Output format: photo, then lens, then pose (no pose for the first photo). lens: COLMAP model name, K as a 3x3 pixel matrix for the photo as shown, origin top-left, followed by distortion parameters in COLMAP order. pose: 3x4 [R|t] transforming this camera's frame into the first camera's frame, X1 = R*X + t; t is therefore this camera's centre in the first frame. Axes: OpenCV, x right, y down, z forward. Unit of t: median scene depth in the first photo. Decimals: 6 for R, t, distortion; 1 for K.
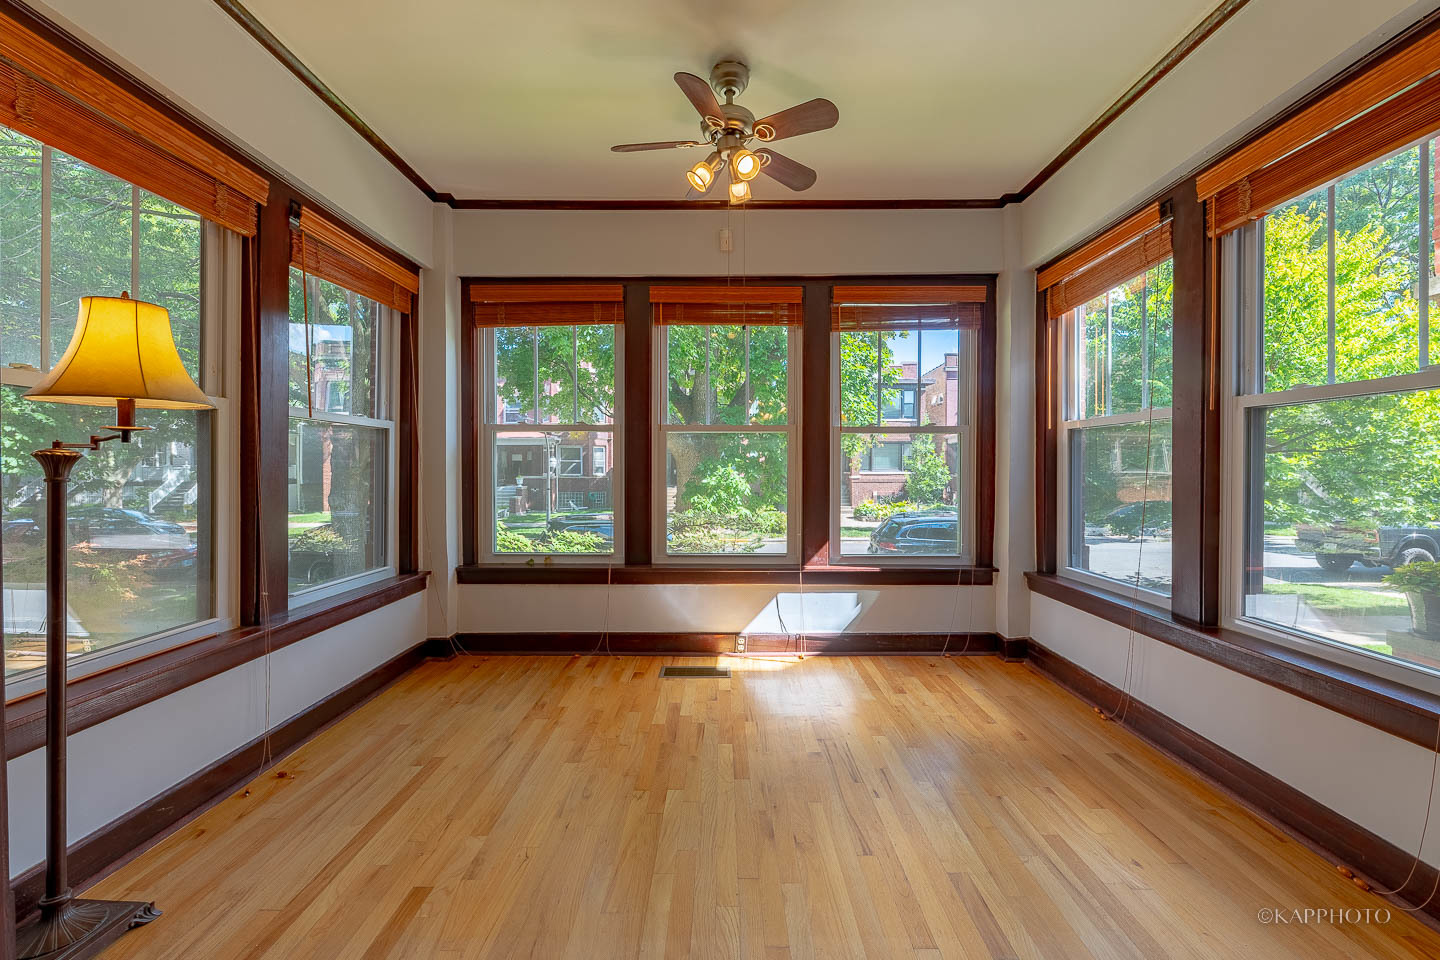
lens RADIAL K [[585.8, 0, 712.8], [0, 585.8, 468.9], [0, 0, 1]] dist [-0.000122, 0.000102]
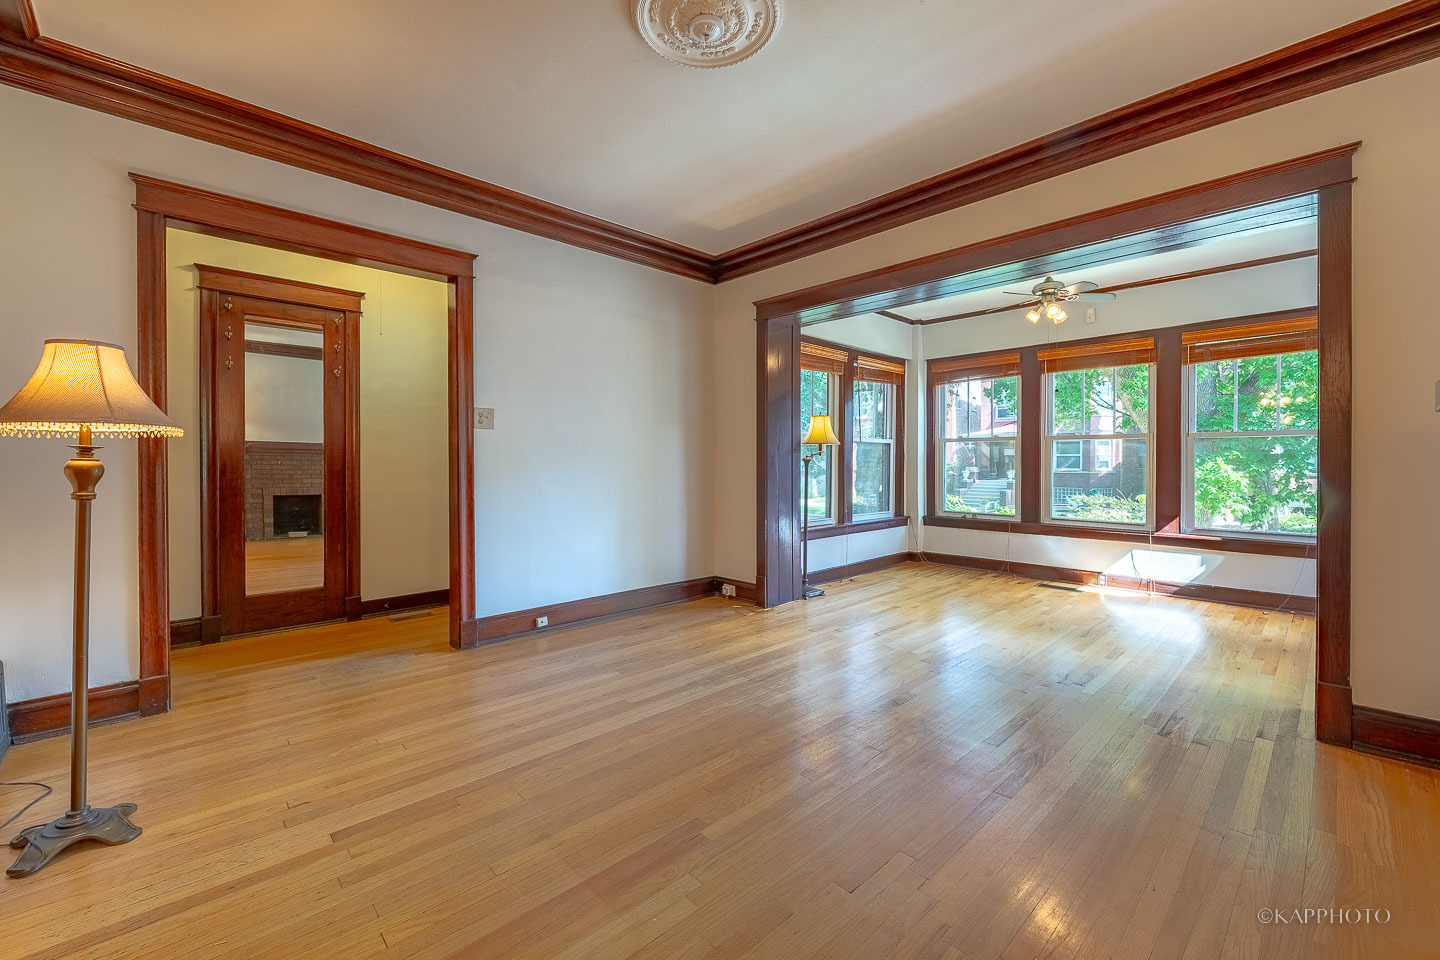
lens RADIAL K [[585.8, 0, 712.8], [0, 585.8, 468.9], [0, 0, 1]] dist [-0.000122, 0.000102]
pose [[0.691512, 0.009060, -0.722308, 0.449130], [-0.001854, 0.999940, 0.010768, -0.001908], [0.722362, -0.006107, 0.691488, -0.781732]]
